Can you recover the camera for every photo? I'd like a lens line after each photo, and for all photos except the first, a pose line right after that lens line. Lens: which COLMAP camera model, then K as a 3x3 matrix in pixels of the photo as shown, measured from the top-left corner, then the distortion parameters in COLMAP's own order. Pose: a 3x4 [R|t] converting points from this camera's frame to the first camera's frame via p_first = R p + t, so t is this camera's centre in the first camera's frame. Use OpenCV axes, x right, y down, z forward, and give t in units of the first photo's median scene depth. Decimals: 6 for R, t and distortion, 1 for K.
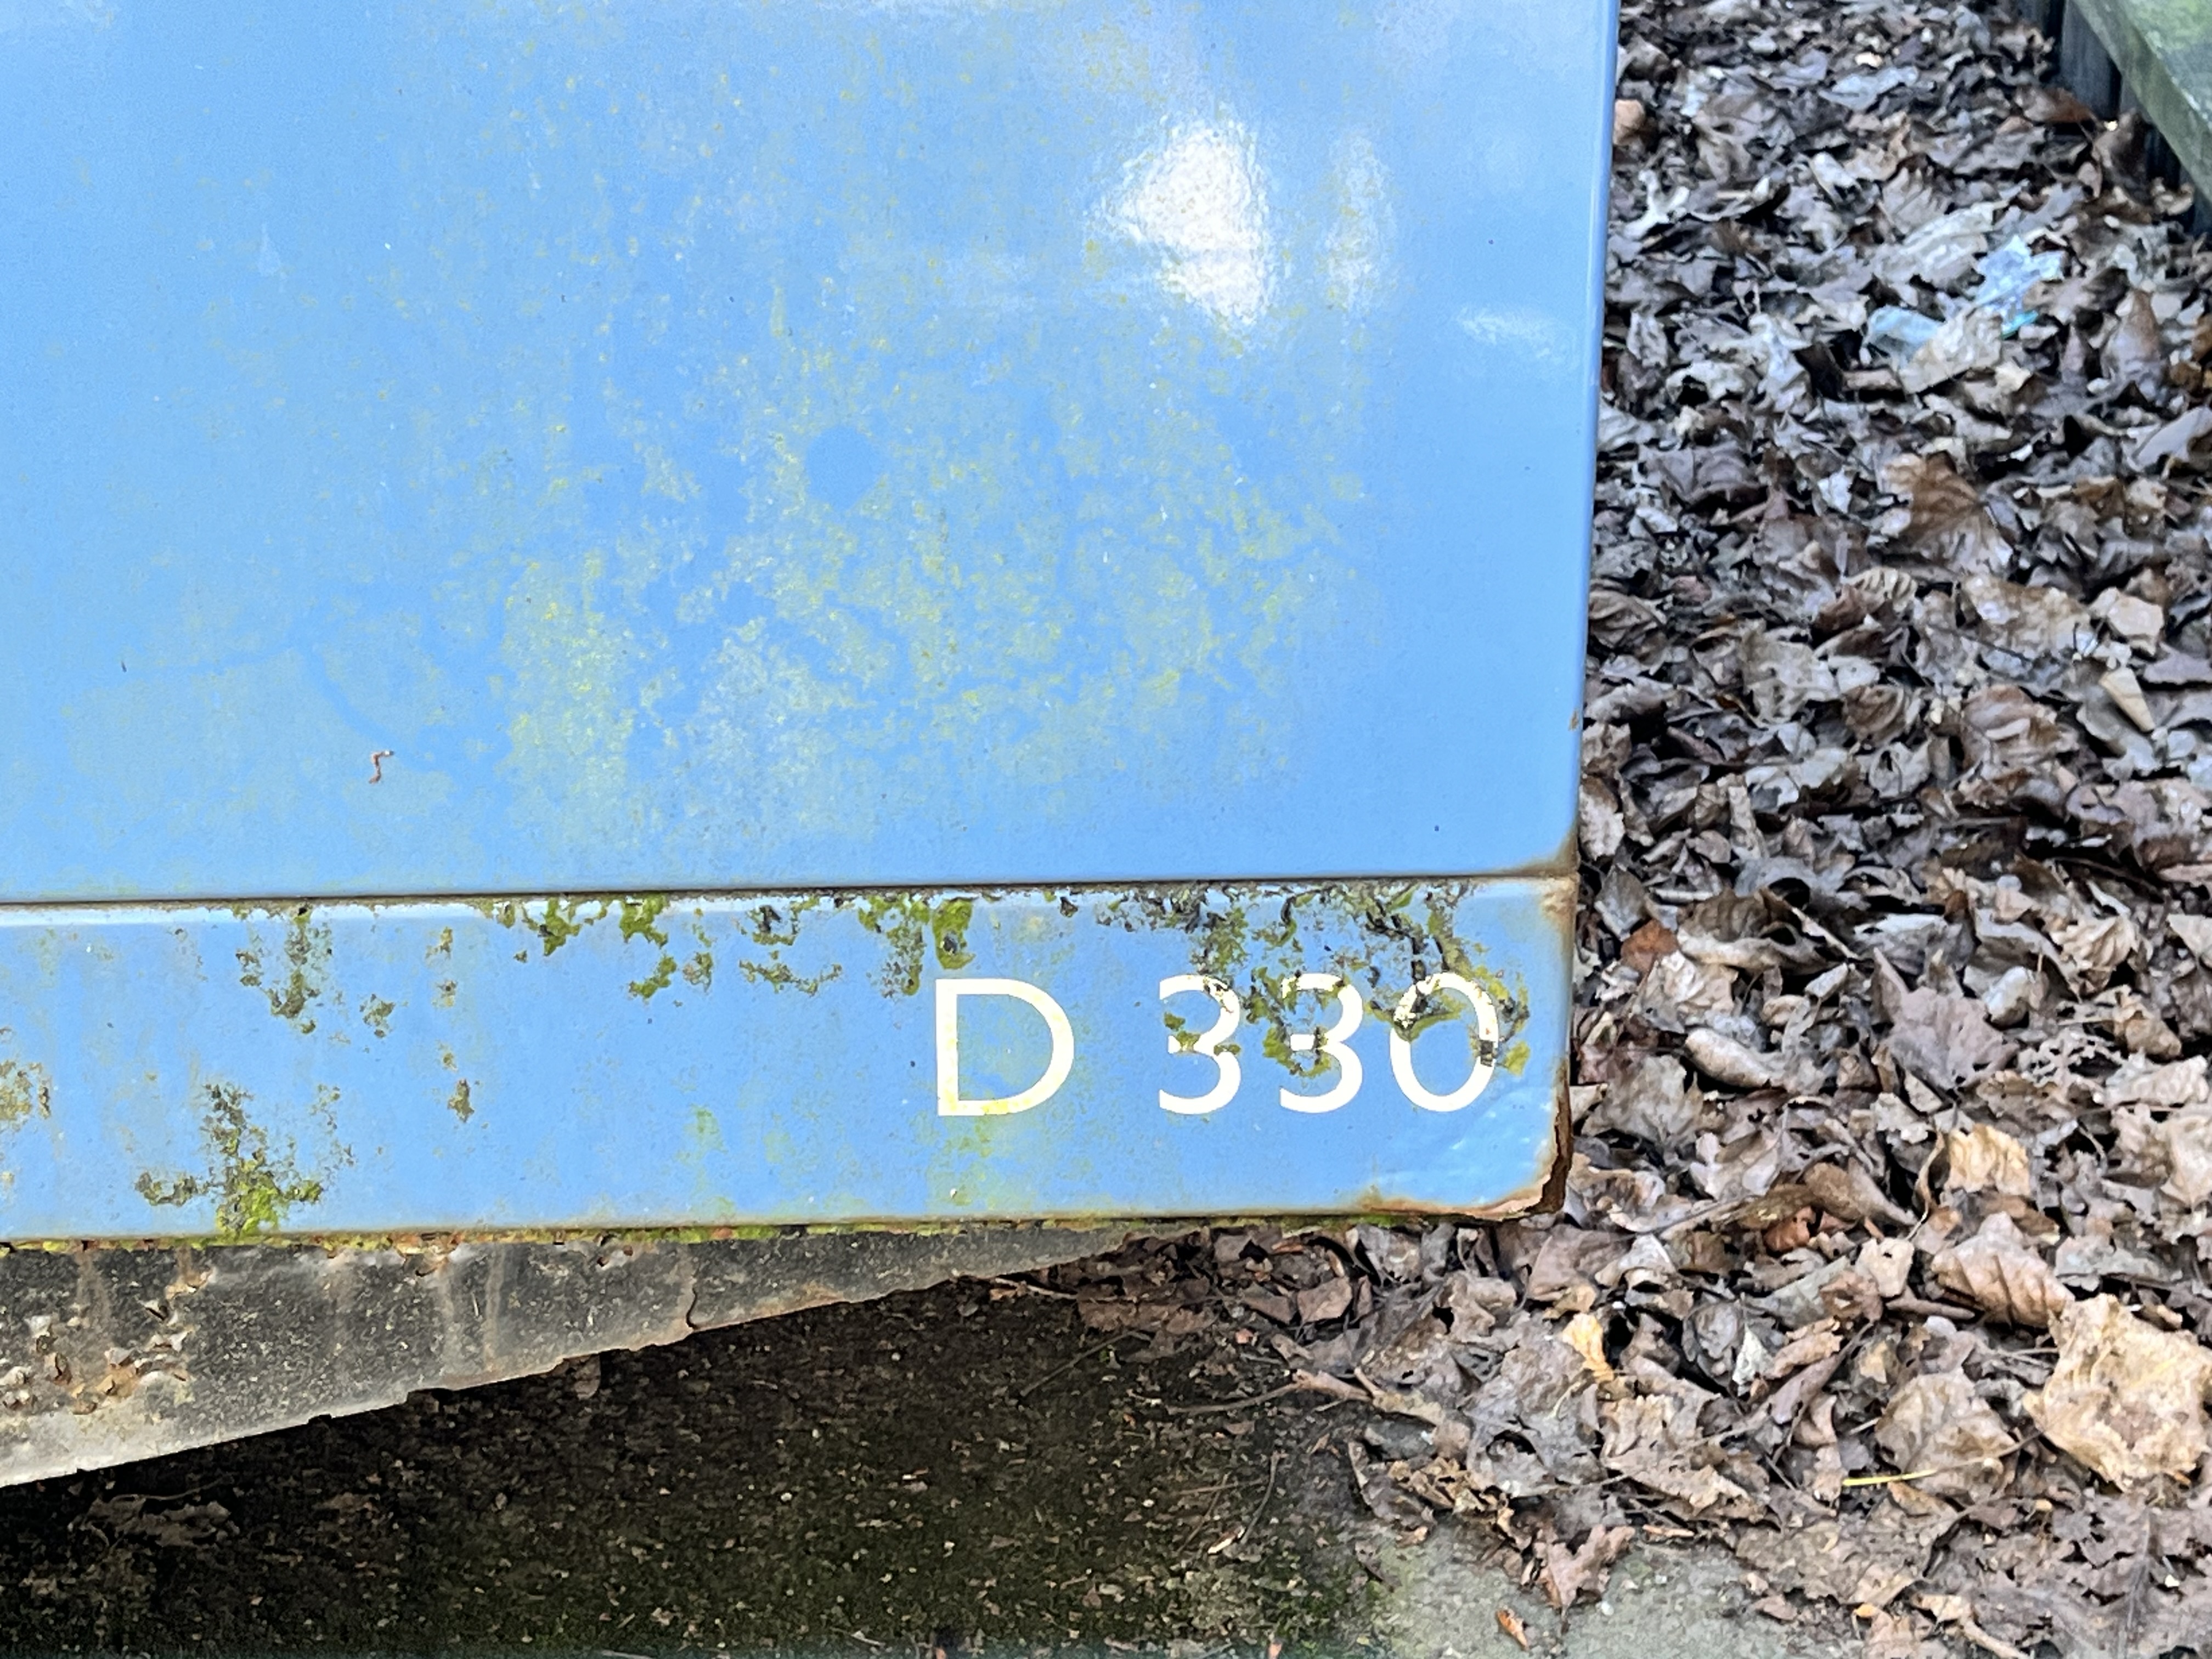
lens RADIAL K [[4044.9, 0, 1104.0], [0, 4044.9, 826.8], [0, 0, 1]] dist [0.030239, 0.000000]
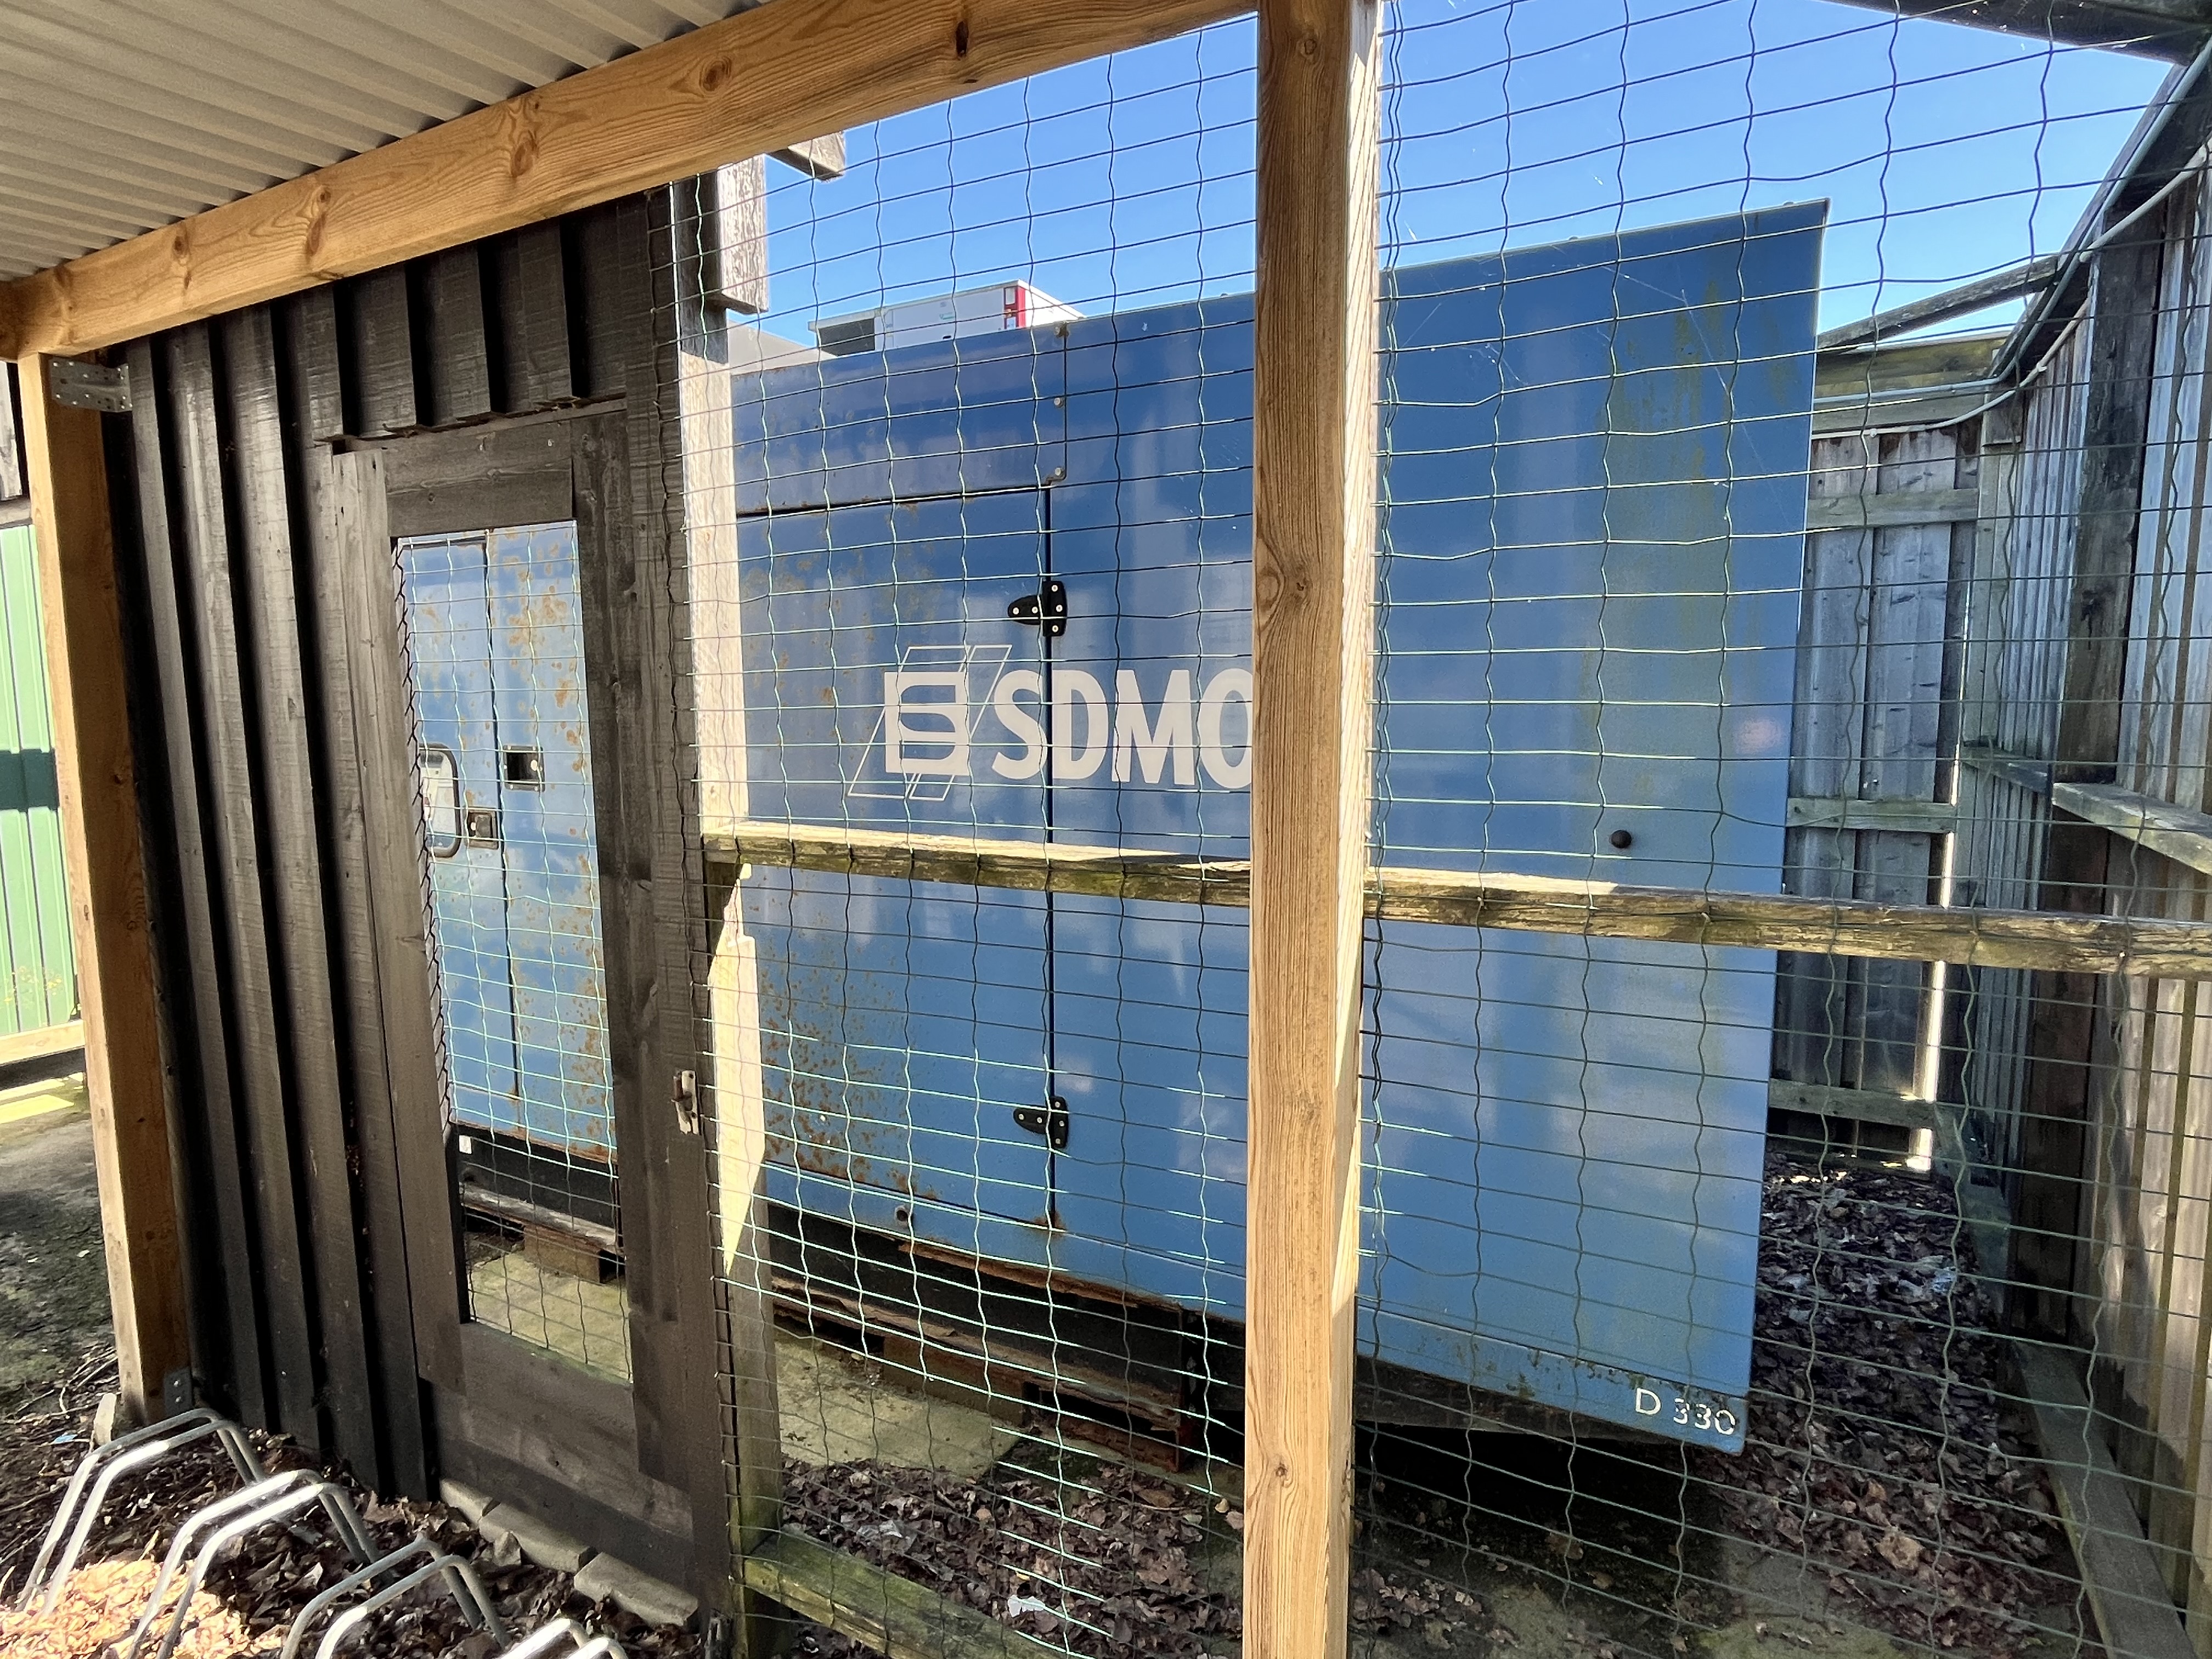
lens RADIAL K [[1187.7, 0, 1087.3], [0, 1187.7, 814.0], [0, 0, 1]] dist [-0.014248, 0.006949]
pose [[0.869165, 0.057675, -0.491147, 0.041206], [-0.225857, 0.929838, -0.290499, -0.040662], [0.439933, 0.363421, 0.821209, -0.758653]]
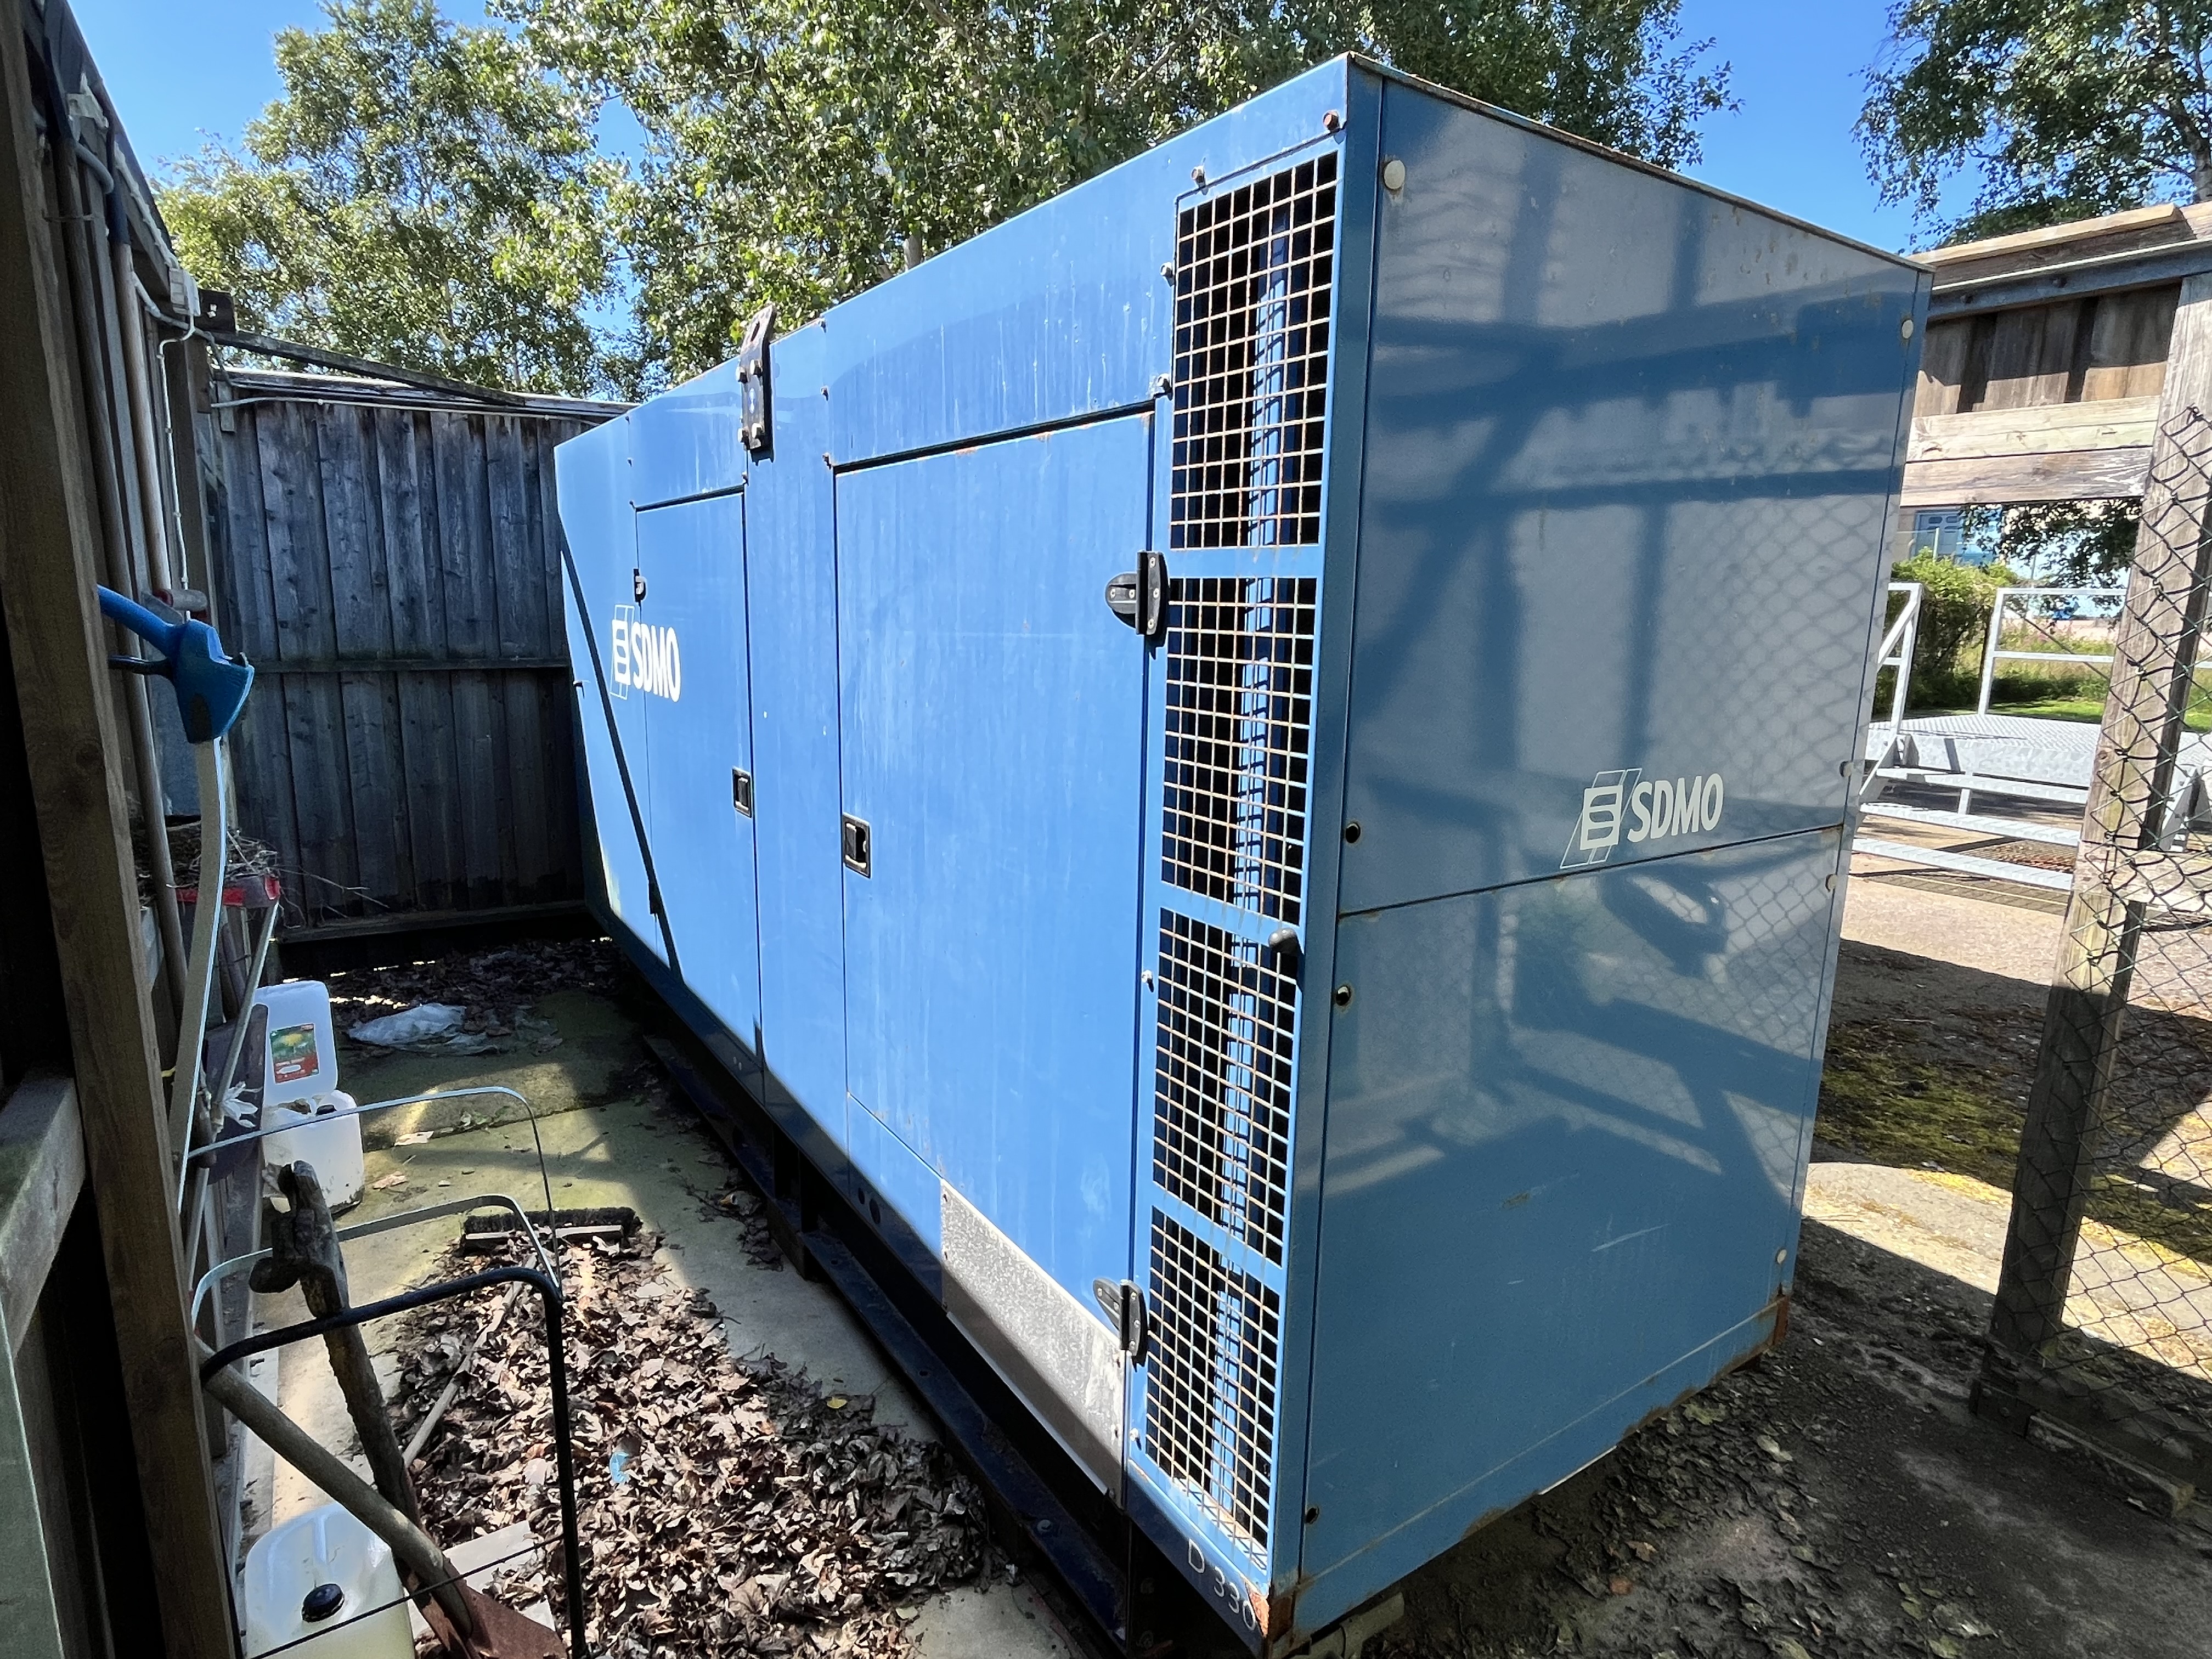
lens RADIAL K [[1187.7, 0, 1105.2], [0, 1187.7, 823.5], [0, 0, 1]] dist [-0.014248, 0.006949]
pose [[0.850523, -0.075975, 0.520421, -2.865454], [0.220045, 0.950147, -0.220909, -0.190556], [-0.477693, 0.302404, 0.824840, -1.189545]]
